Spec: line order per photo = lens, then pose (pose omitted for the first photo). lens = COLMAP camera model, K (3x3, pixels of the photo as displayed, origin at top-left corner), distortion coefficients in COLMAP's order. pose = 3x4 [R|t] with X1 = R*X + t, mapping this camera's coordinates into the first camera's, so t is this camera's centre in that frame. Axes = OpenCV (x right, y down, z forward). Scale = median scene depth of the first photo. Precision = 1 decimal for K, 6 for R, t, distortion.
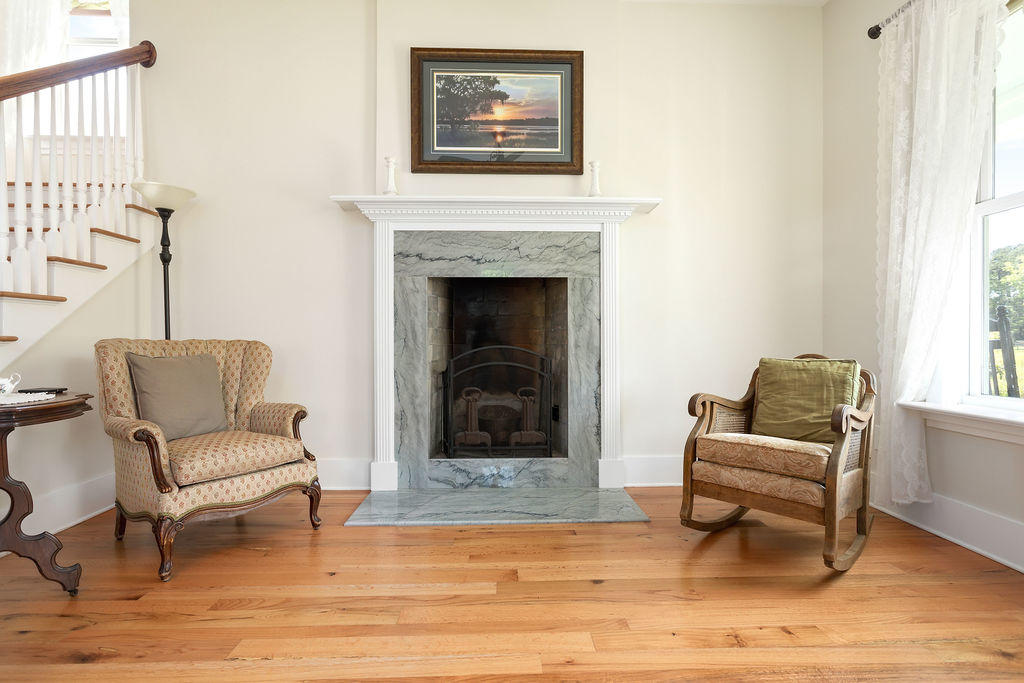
lens RADIAL K [[524.3, 0, 498.7], [0, 524.3, 345.8], [0, 0, 1]] dist [-0.008912, 0.001410]
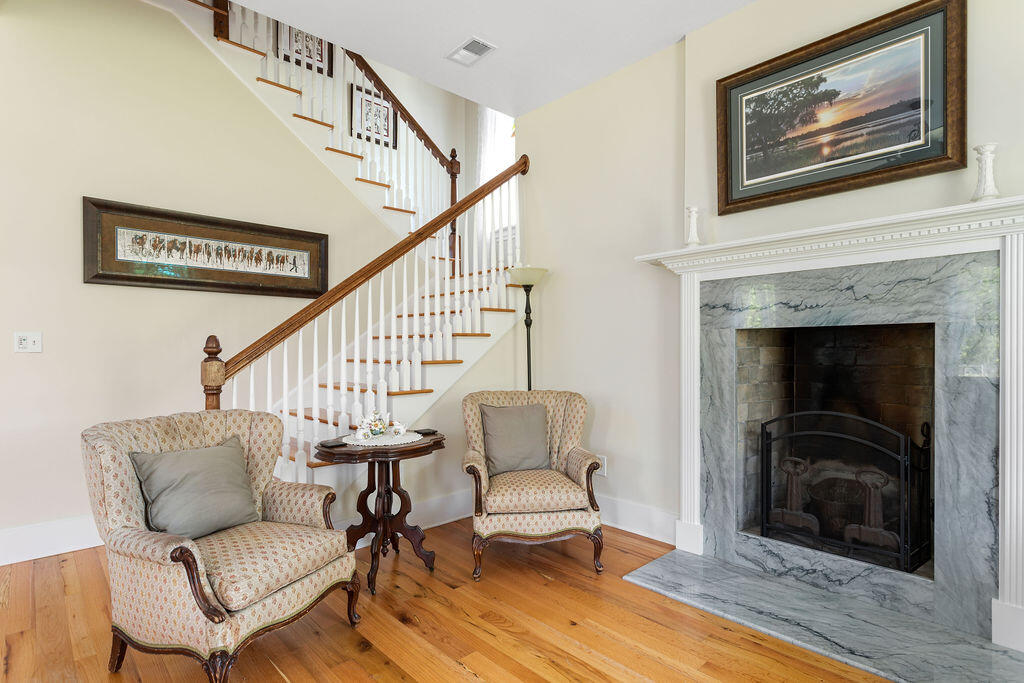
lens RADIAL K [[524.3, 0, 511.5], [0, 524.3, 346.0], [0, 0, 1]] dist [-0.008912, 0.001410]
pose [[0.646454, -0.002632, -0.762949, 0.303659], [0.008903, 0.999952, 0.004094, -0.109599], [0.762901, -0.009439, 0.646446, 0.123696]]
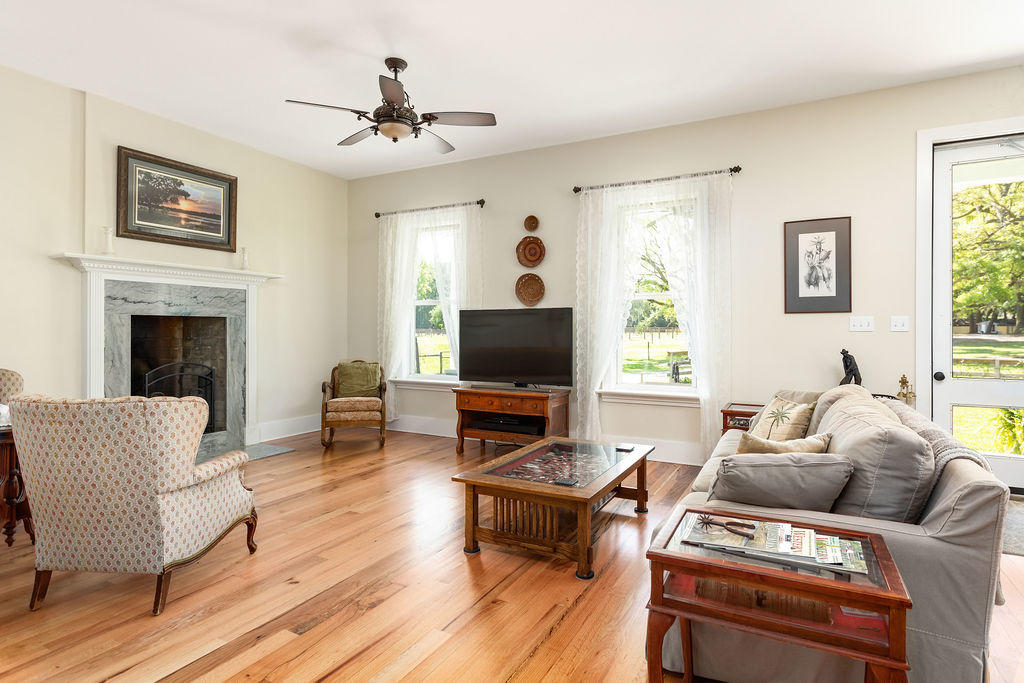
lens RADIAL K [[524.3, 0, 524.9], [0, 524.3, 316.7], [0, 0, 1]] dist [-0.008912, 0.001410]
pose [[0.483819, 0.027828, 0.874726, -0.840004], [0.004697, 0.999397, -0.034392, -0.073968], [-0.875156, 0.020748, 0.483396, -0.575174]]
